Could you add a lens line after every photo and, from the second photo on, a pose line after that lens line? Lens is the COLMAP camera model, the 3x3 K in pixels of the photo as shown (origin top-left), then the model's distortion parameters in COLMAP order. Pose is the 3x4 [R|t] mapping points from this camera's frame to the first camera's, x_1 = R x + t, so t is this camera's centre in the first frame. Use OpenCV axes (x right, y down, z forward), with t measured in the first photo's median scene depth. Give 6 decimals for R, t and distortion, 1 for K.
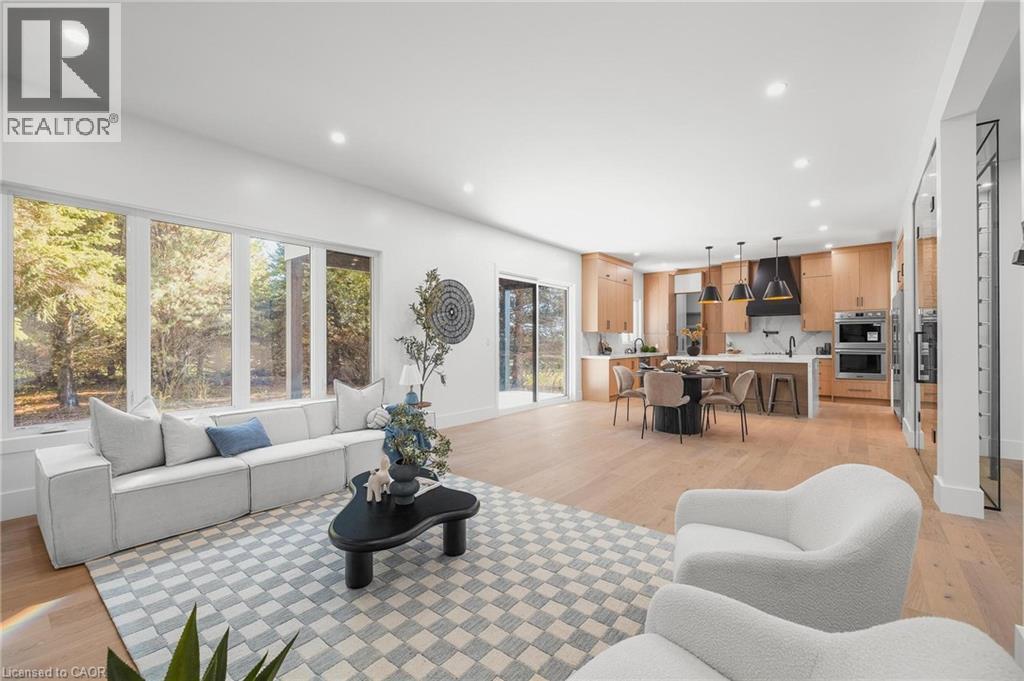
lens RADIAL K [[432.9, 0, 508.2], [0, 432.9, 341.5], [0, 0, 1]] dist [0.004109, 0.000626]
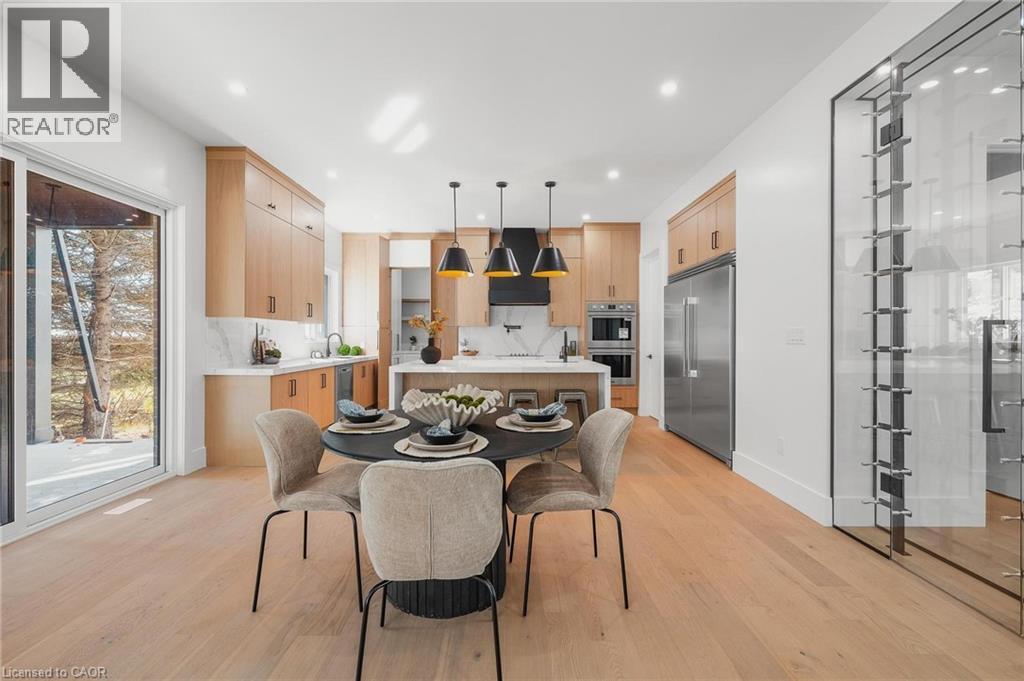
lens RADIAL K [[432.9, 0, 506.6], [0, 432.9, 338.4], [0, 0, 1]] dist [0.004109, 0.000626]
pose [[0.777241, 0.003994, 0.629190, 0.136000], [-0.003438, 0.999992, -0.002101, 0.000636], [-0.629193, -0.000531, 0.777249, 0.474350]]
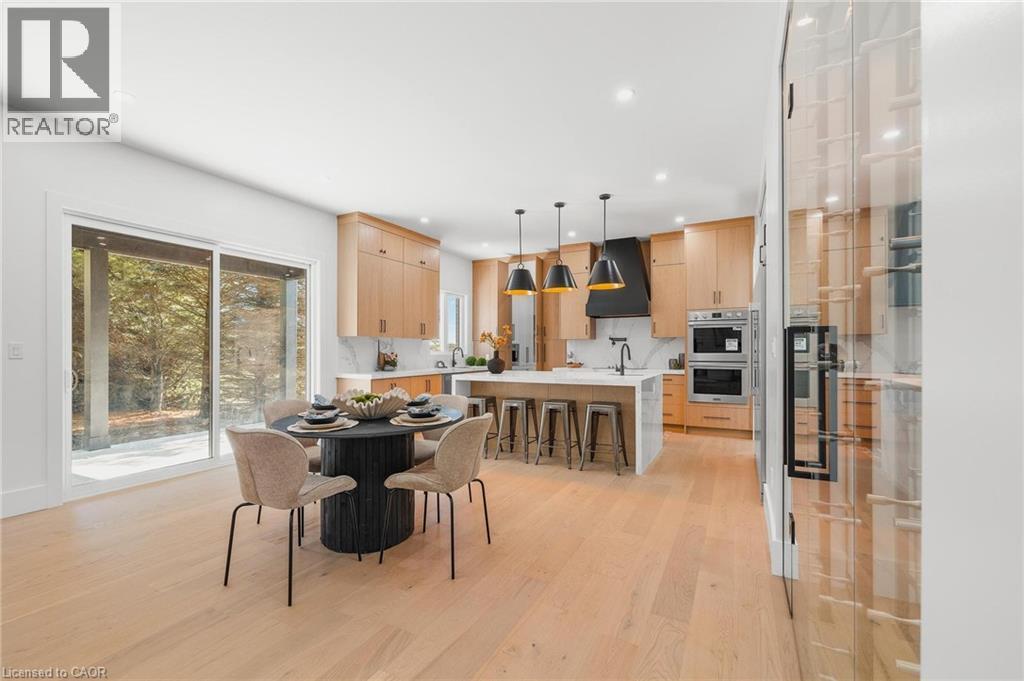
lens RADIAL K [[432.9, 0, 509.8], [0, 432.9, 351.9], [0, 0, 1]] dist [0.004109, 0.000626]
pose [[0.980939, 0.000312, 0.194318, 0.313785], [-0.000827, 0.999996, 0.002569, -0.000935], [-0.194316, -0.002680, 0.980935, 0.338058]]
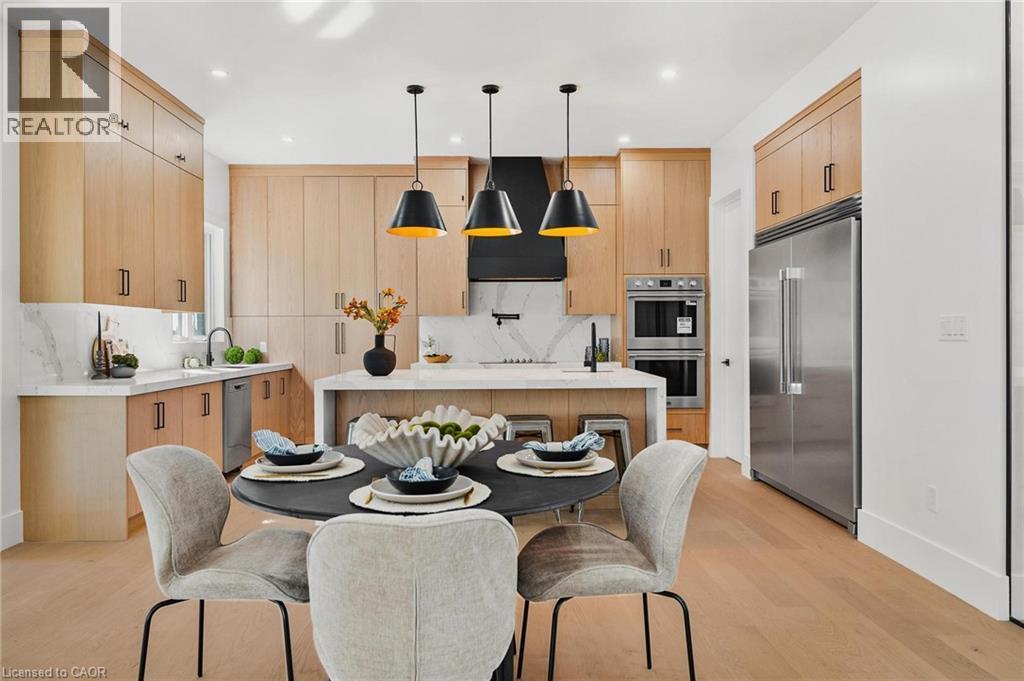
lens RADIAL K [[698.9, 0, 503.8], [0, 698.9, 338.4], [0, 0, 1]] dist [0.010187, -0.008530]
pose [[0.769274, -0.003931, 0.638907, 0.127834], [0.002328, 0.999992, 0.003350, 0.000668], [-0.638915, -0.001089, 0.769276, 0.470438]]
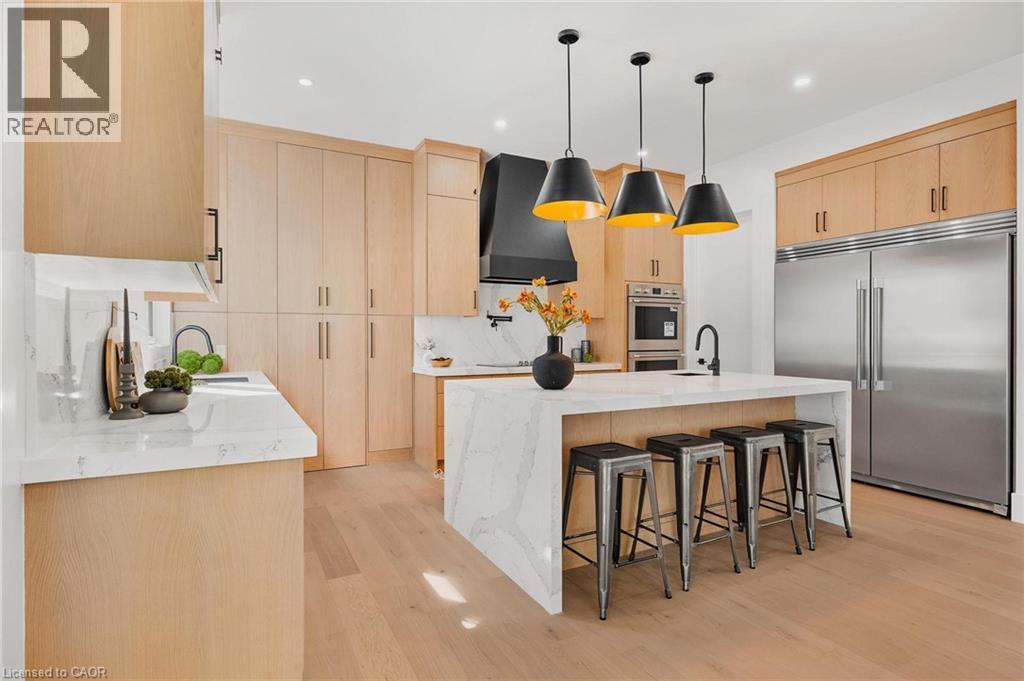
lens RADIAL K [[521.5, 0, 511.0], [0, 521.5, 340.7], [0, 0, 1]] dist [-0.004016, 0.001871]
pose [[0.396121, -0.004262, 0.918188, 0.100750], [0.000401, 0.999990, 0.004469, 0.000827], [-0.918198, -0.001402, 0.396119, 0.878233]]
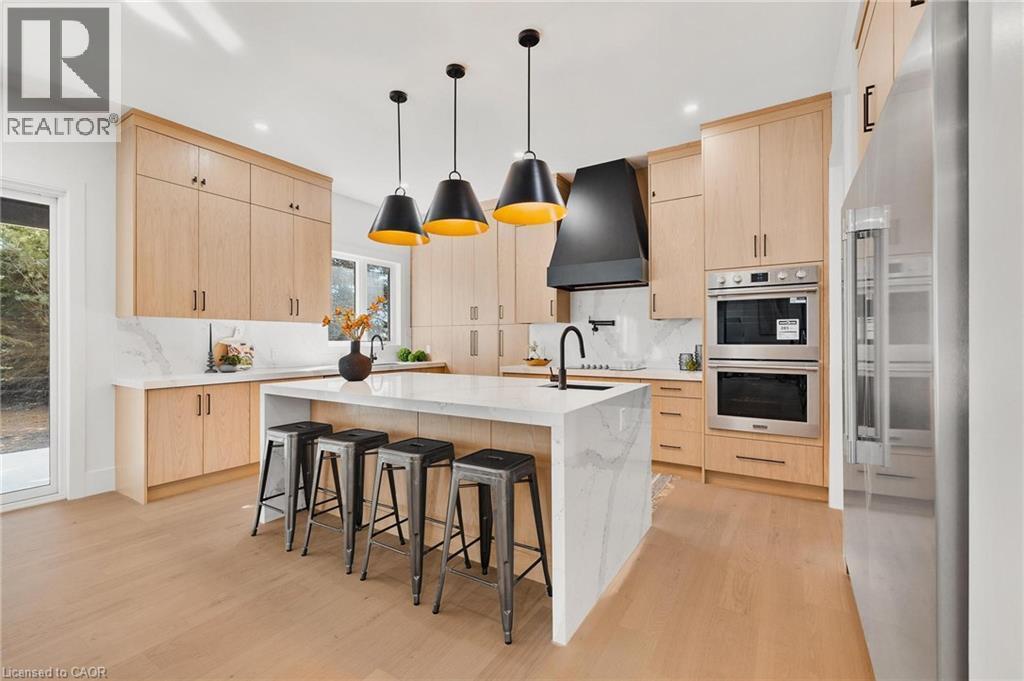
lens RADIAL K [[432.9, 0, 510.0], [0, 432.9, 341.1], [0, 0, 1]] dist [0.004109, 0.000626]
pose [[0.993375, 0.000066, 0.114922, 0.511258], [-0.000276, 0.999998, 0.001812, -0.001366], [-0.114922, -0.001832, 0.993373, 0.599884]]
